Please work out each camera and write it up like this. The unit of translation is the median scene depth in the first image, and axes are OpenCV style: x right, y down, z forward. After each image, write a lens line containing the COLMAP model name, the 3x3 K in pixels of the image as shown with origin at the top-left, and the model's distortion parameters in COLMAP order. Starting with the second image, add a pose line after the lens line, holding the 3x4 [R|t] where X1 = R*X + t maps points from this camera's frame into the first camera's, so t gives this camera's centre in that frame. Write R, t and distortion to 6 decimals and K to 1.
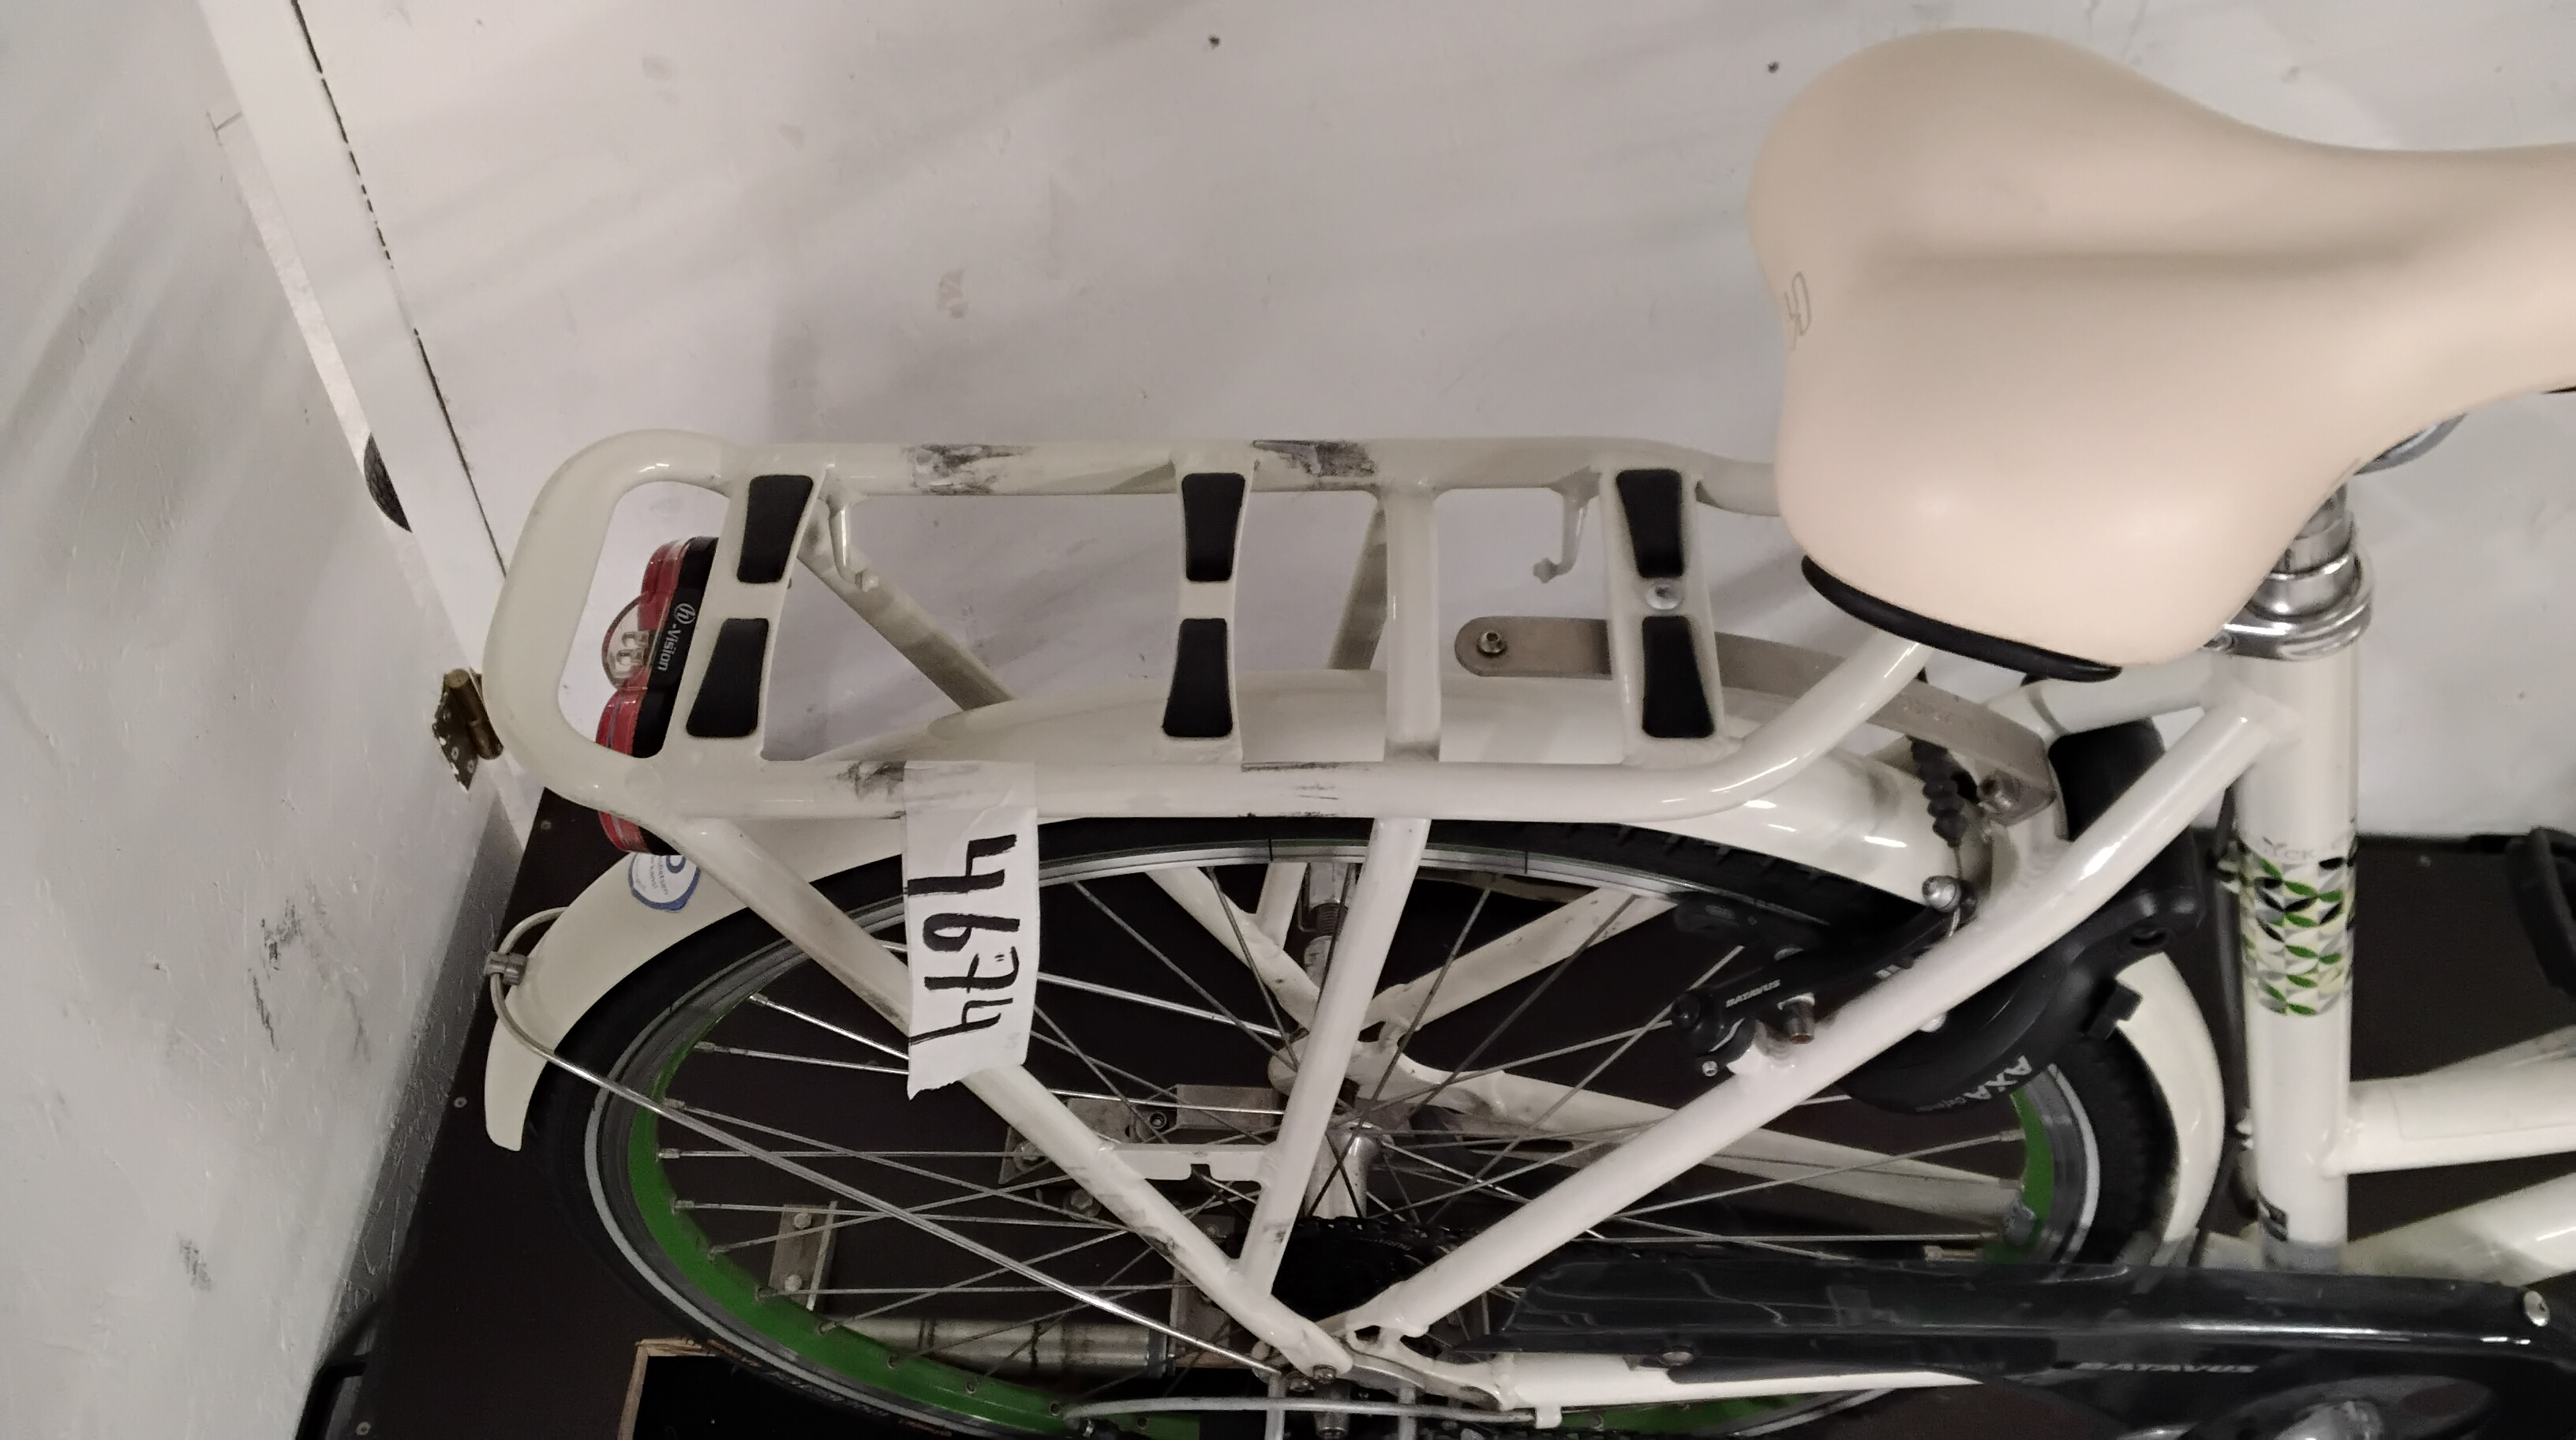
lens RADIAL K [[2039.9, 0, 1307.2], [0, 2039.9, 725.6], [0, 0, 1]] dist [0.115266, -0.171274]
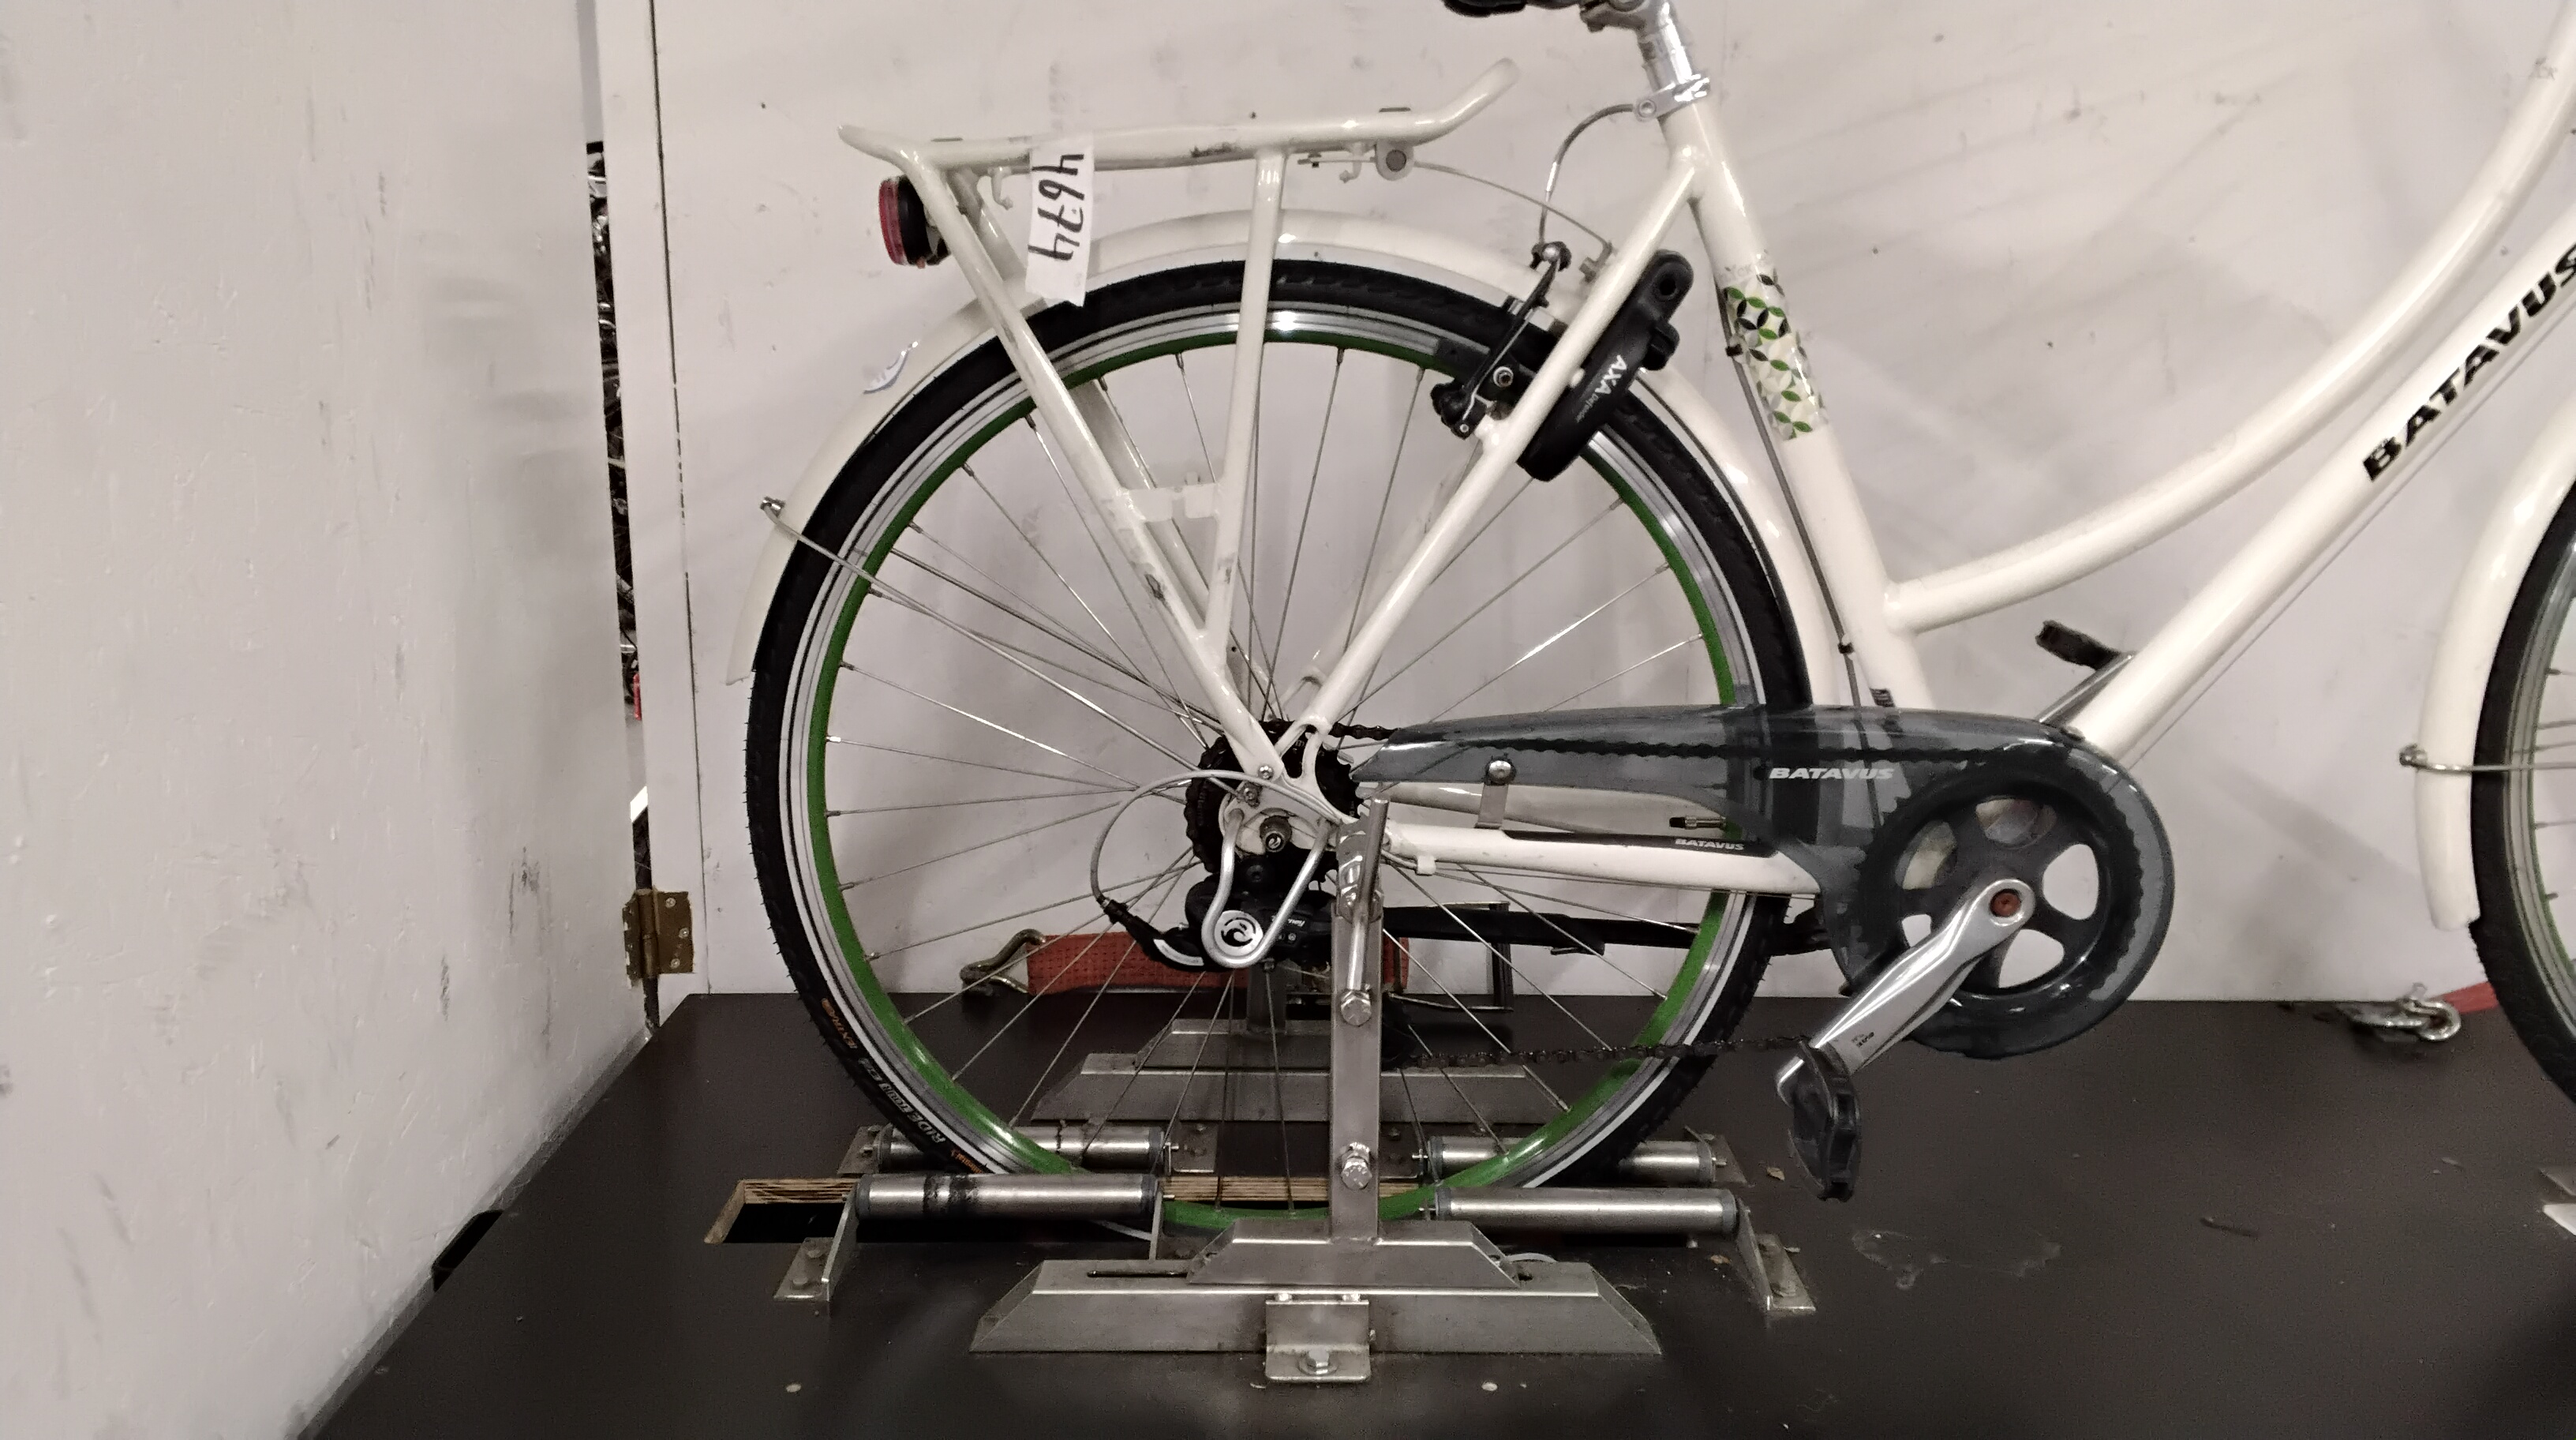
lens RADIAL K [[2022.7, 0, 1319.4], [0, 2022.7, 718.7], [0, 0, 1]] dist [0.099614, -0.167040]
pose [[0.998870, -0.045293, 0.014404, 0.037049], [0.044245, 0.775446, -0.629861, 1.603460], [0.017359, 0.629787, 0.776574, -0.224319]]
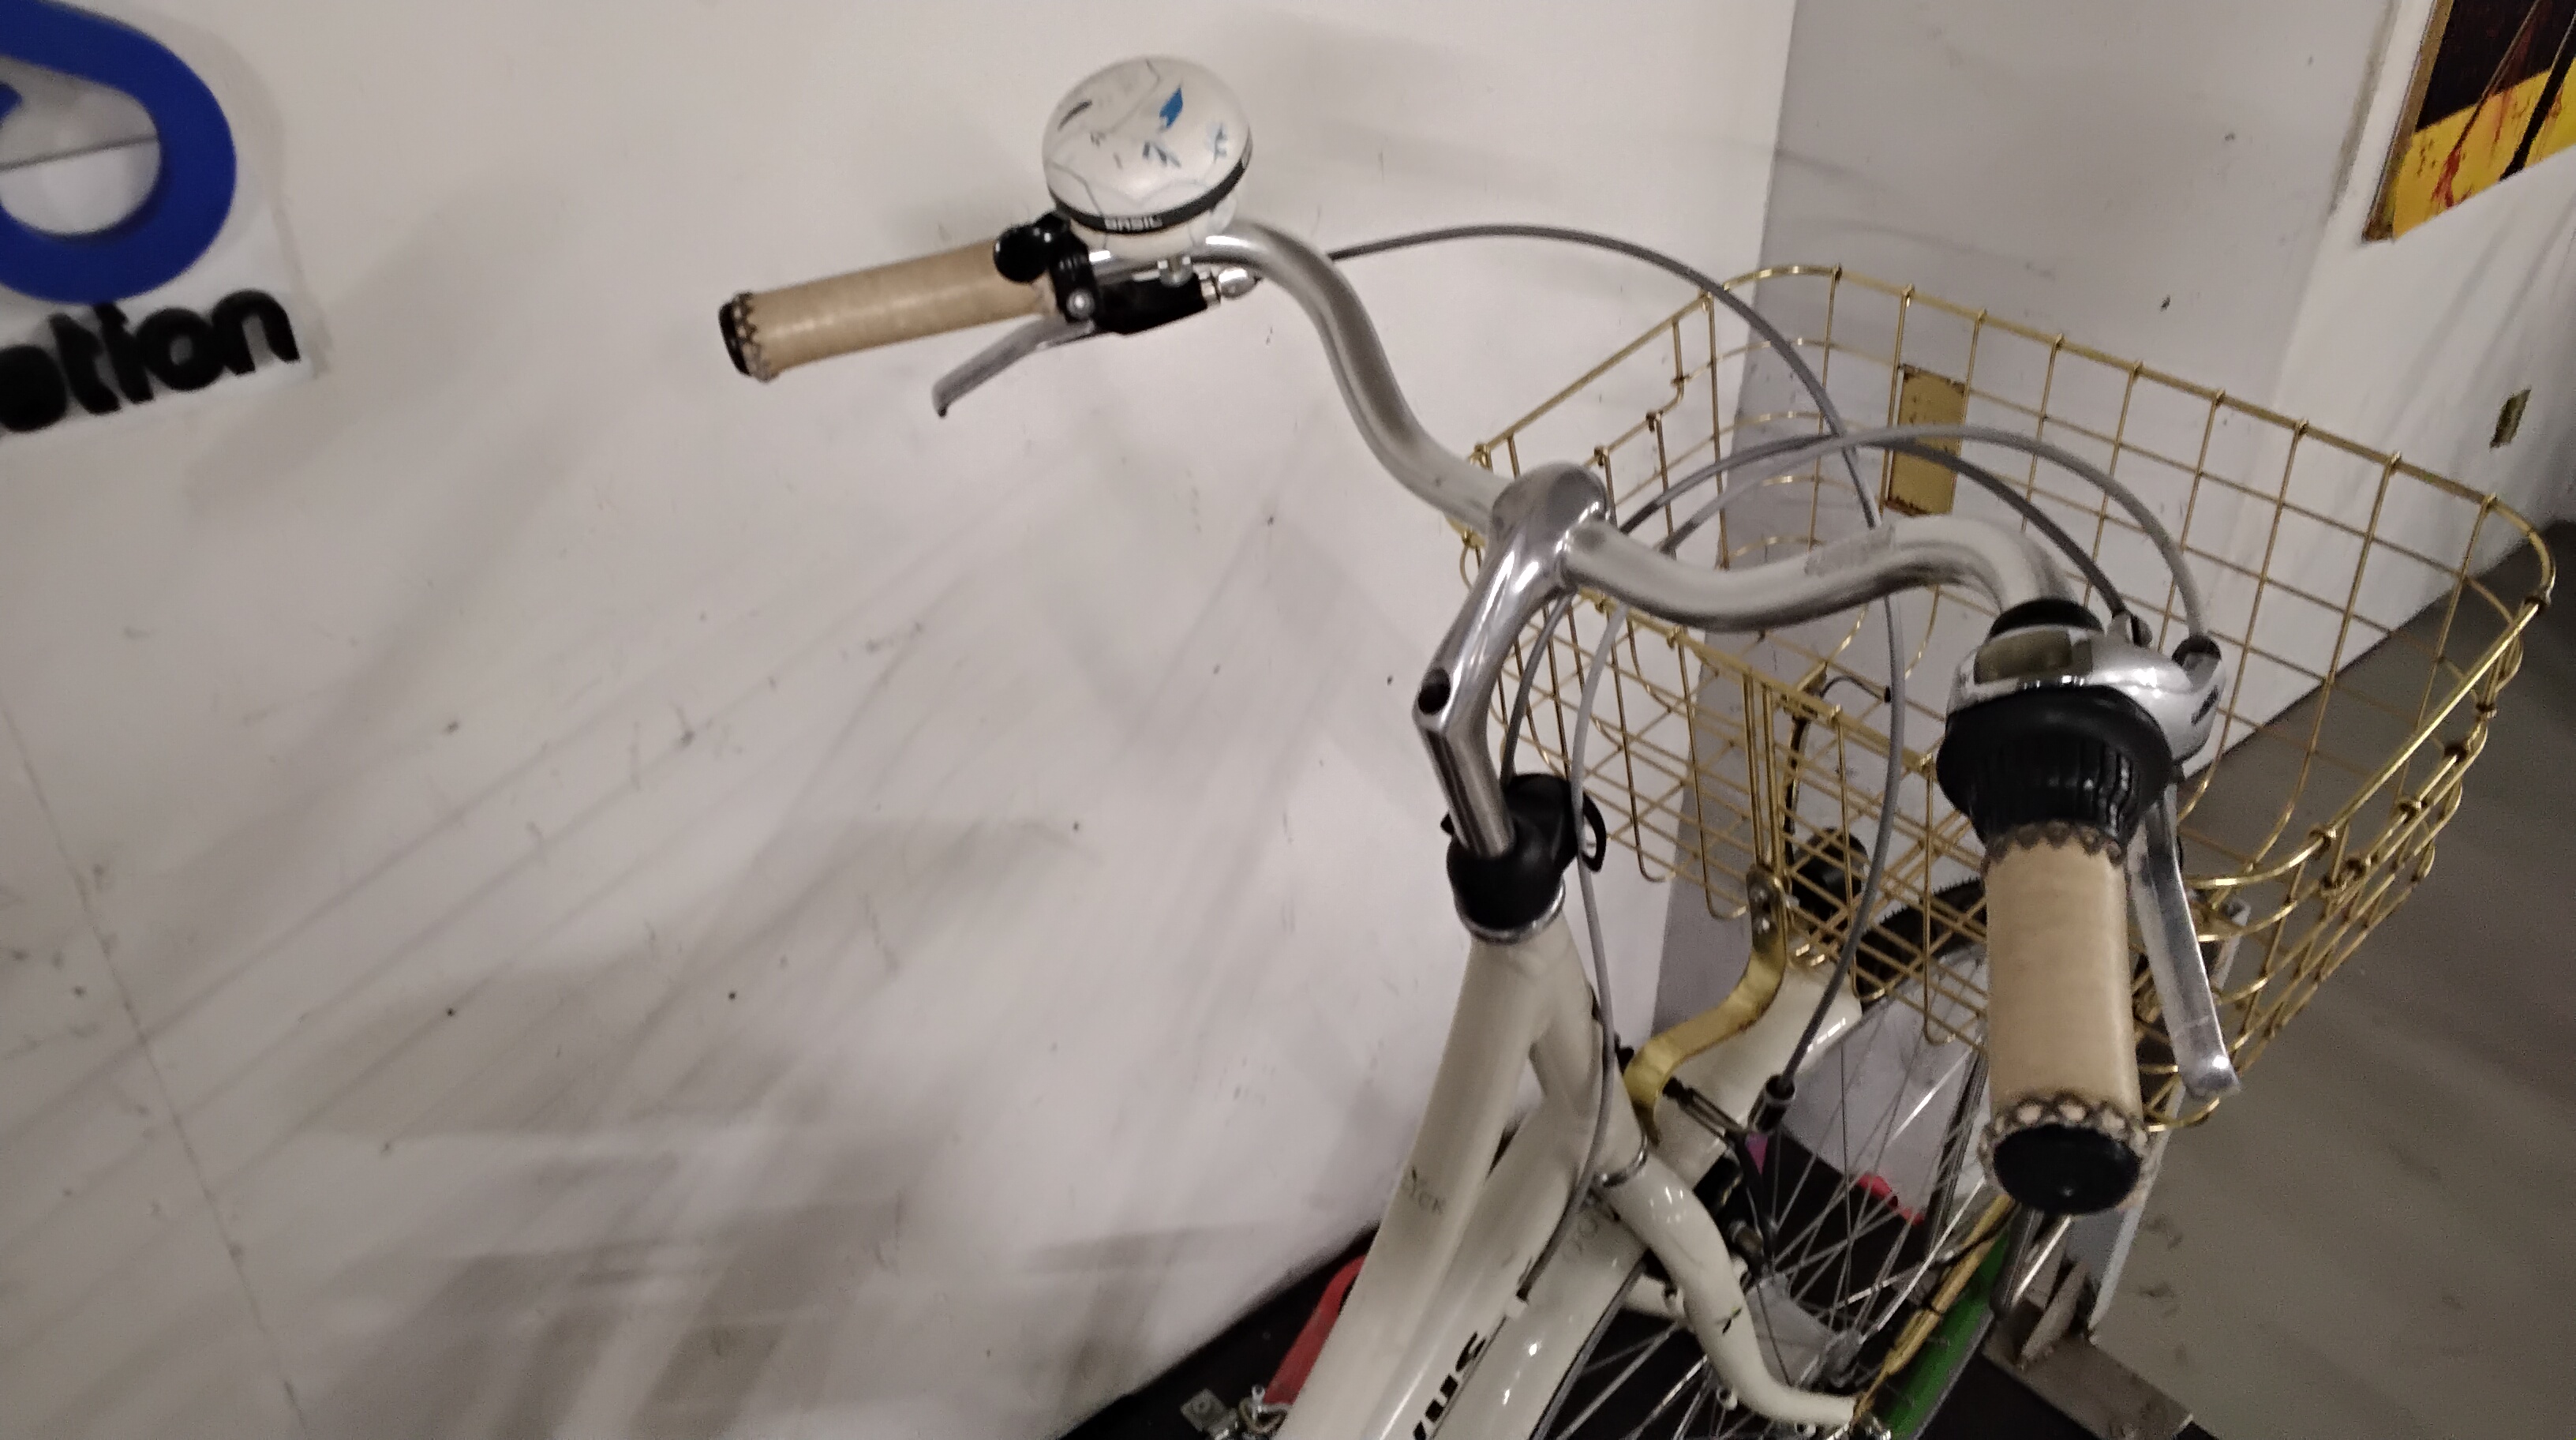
lens RADIAL K [[2039.9, 0, 1307.2], [0, 2039.9, 725.6], [0, 0, 1]] dist [0.115266, -0.171274]
pose [[0.752676, -0.405061, 0.519042, 0.579821], [0.530536, 0.839986, -0.113817, -0.186264], [-0.389886, 0.361038, 0.847137, -0.371432]]
